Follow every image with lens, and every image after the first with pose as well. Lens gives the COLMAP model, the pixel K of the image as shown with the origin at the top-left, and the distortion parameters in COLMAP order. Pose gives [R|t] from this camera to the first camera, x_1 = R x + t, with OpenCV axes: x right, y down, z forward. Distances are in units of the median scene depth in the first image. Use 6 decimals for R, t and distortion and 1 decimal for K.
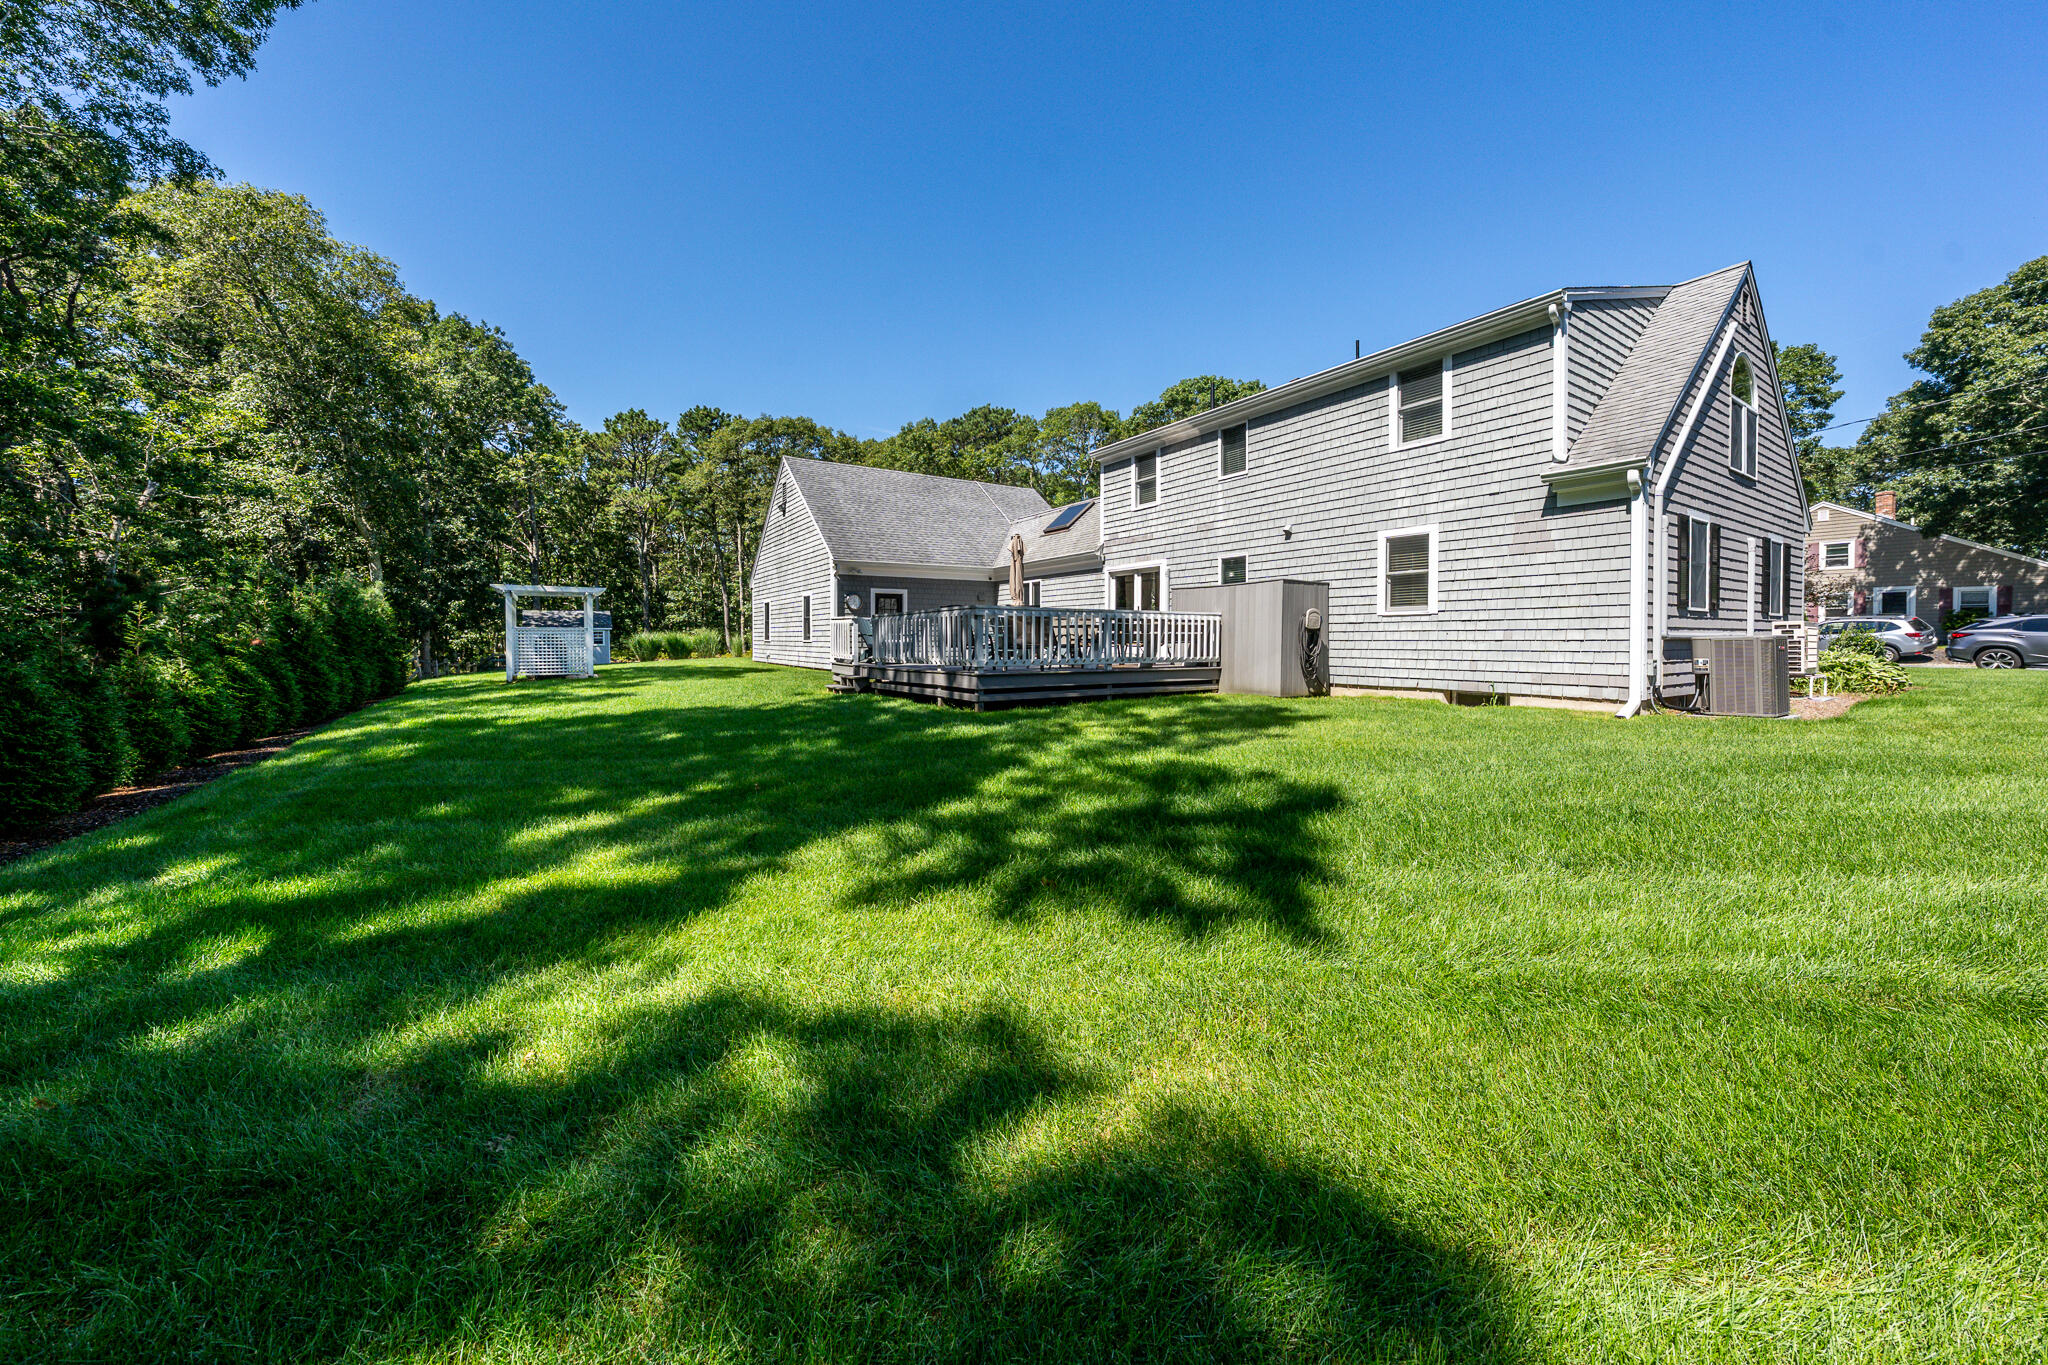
lens RADIAL K [[722.7, 0, 1042.5], [0, 722.7, 645.4], [0, 0, 1]] dist [-0.002994, 0.000346]
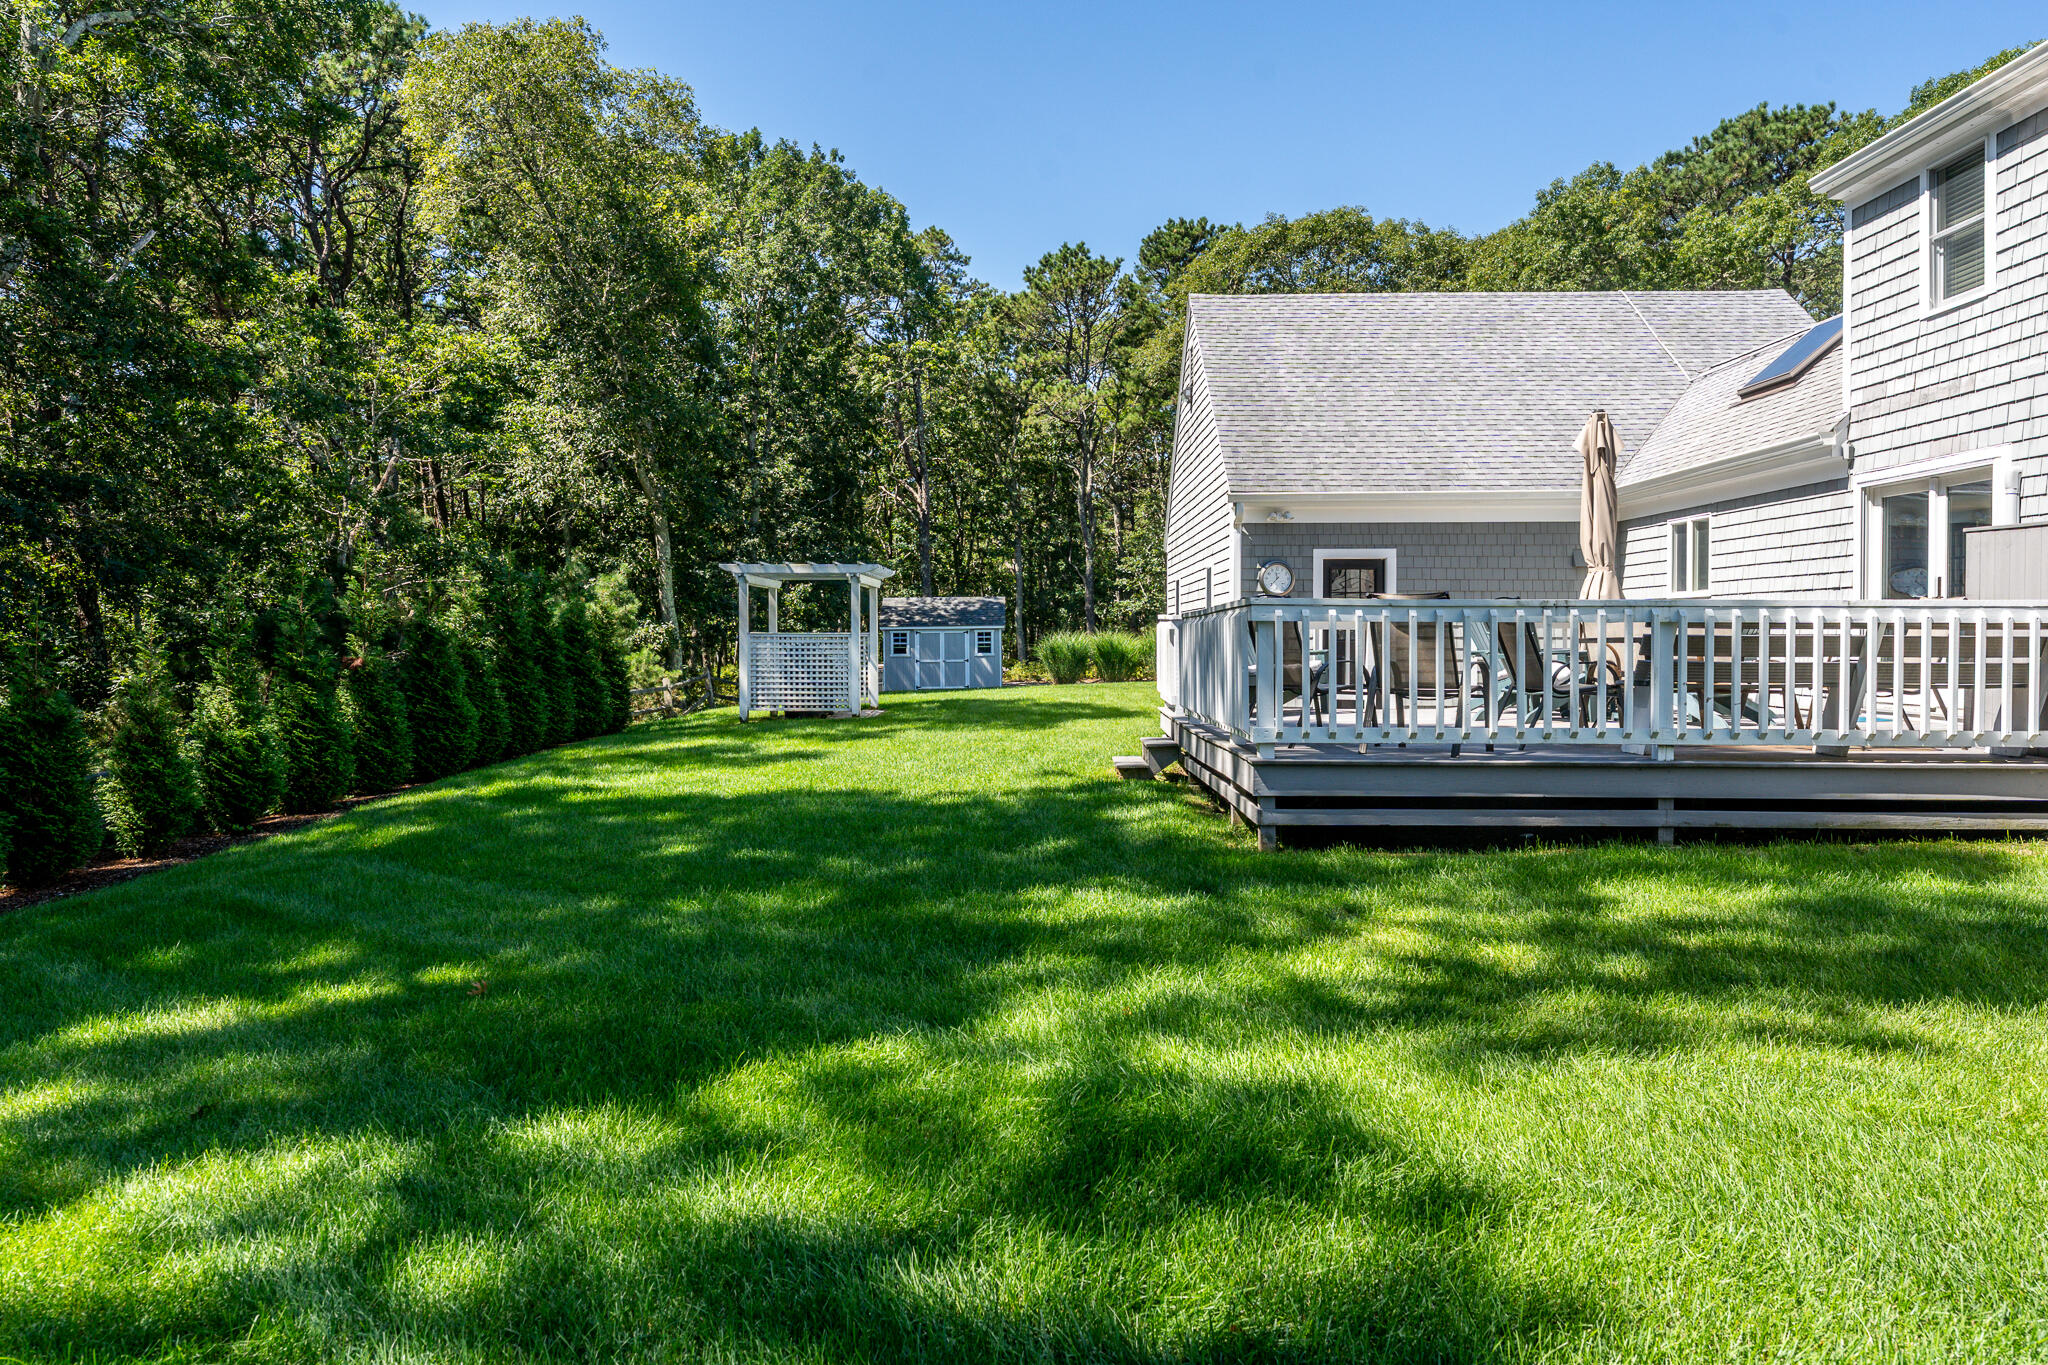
lens RADIAL K [[1430.4, 0, 1017.1], [0, 1430.4, 635.4], [0, 0, 1]] dist [0.009777, 0.003673]
pose [[0.818880, 0.001227, -0.573963, 0.156933], [-0.007515, 0.999935, -0.008585, -0.014126], [0.573916, 0.011344, 0.818836, 0.127290]]
